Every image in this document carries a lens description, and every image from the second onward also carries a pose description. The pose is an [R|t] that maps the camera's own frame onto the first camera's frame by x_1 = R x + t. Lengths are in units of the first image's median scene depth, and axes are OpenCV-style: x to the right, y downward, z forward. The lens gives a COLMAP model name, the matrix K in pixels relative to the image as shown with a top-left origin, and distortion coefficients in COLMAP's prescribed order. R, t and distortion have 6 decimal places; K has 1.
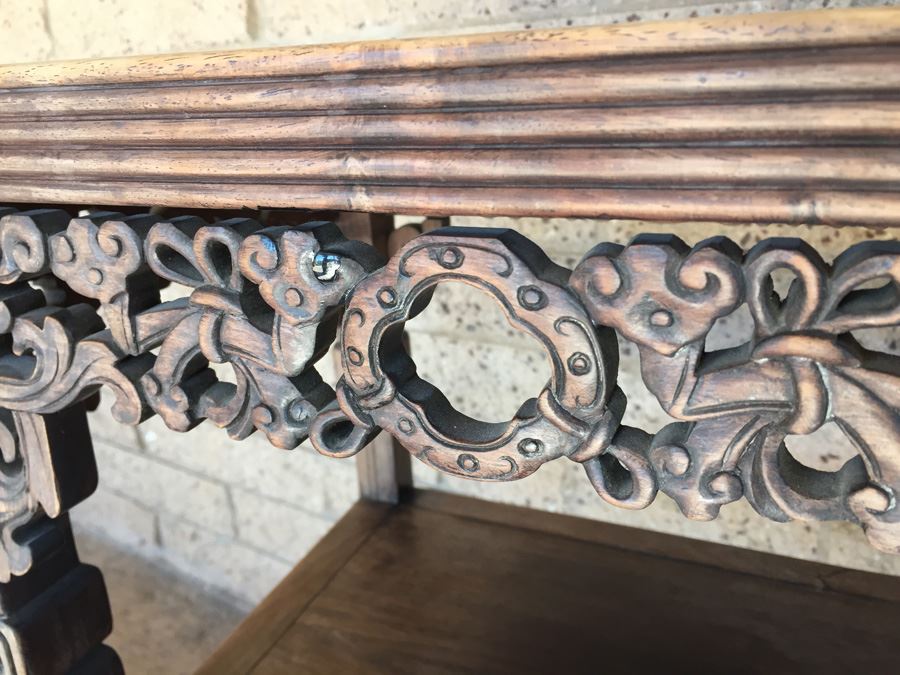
lens RADIAL K [[784.9, 0, 450.0], [0, 784.9, 337.5], [0, 0, 1]] dist [0.088518, -0.171286]
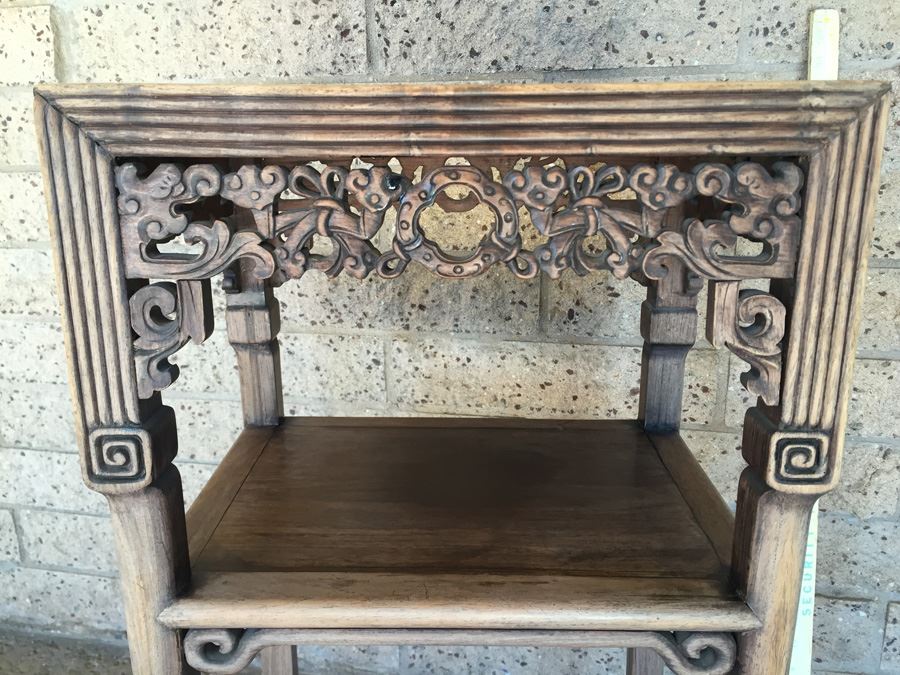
lens RADIAL K [[772.6, 0, 446.9], [0, 772.6, 336.0], [0, 0, 1]] dist [0.094537, -0.140982]
pose [[0.926492, -0.055842, 0.372147, -0.748095], [0.083531, 0.994775, -0.058688, 0.420897], [-0.366926, 0.085460, 0.926316, -0.921606]]
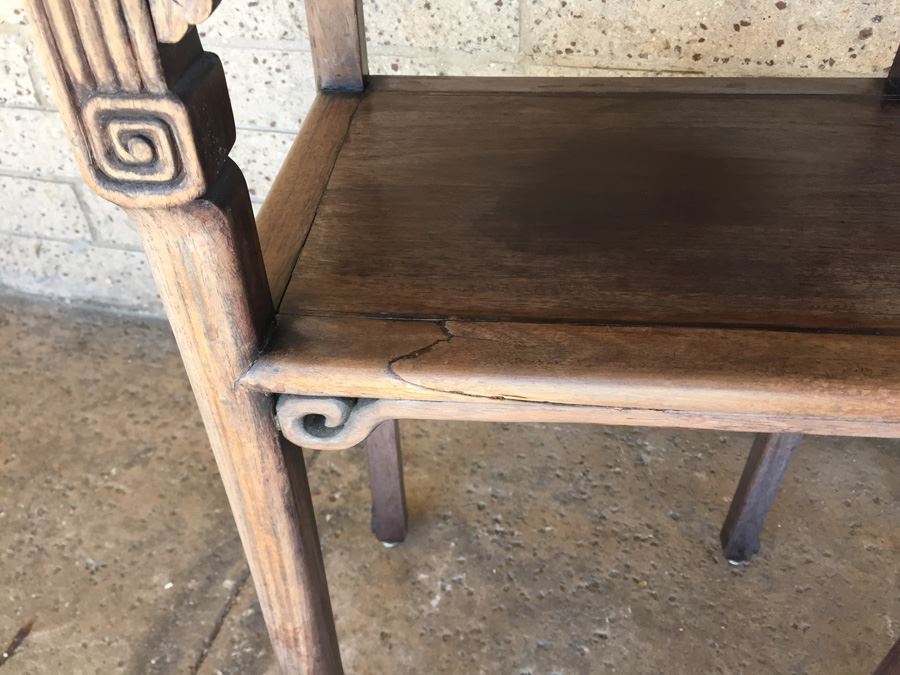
lens RADIAL K [[776.9, 0, 445.5], [0, 776.9, 335.4], [0, 0, 1]] dist [0.090861, -0.143731]
pose [[0.941984, -0.189991, 0.276712, -0.961009], [0.087595, 0.934964, 0.343757, 0.461144], [-0.324027, -0.299575, 0.897364, 0.076251]]
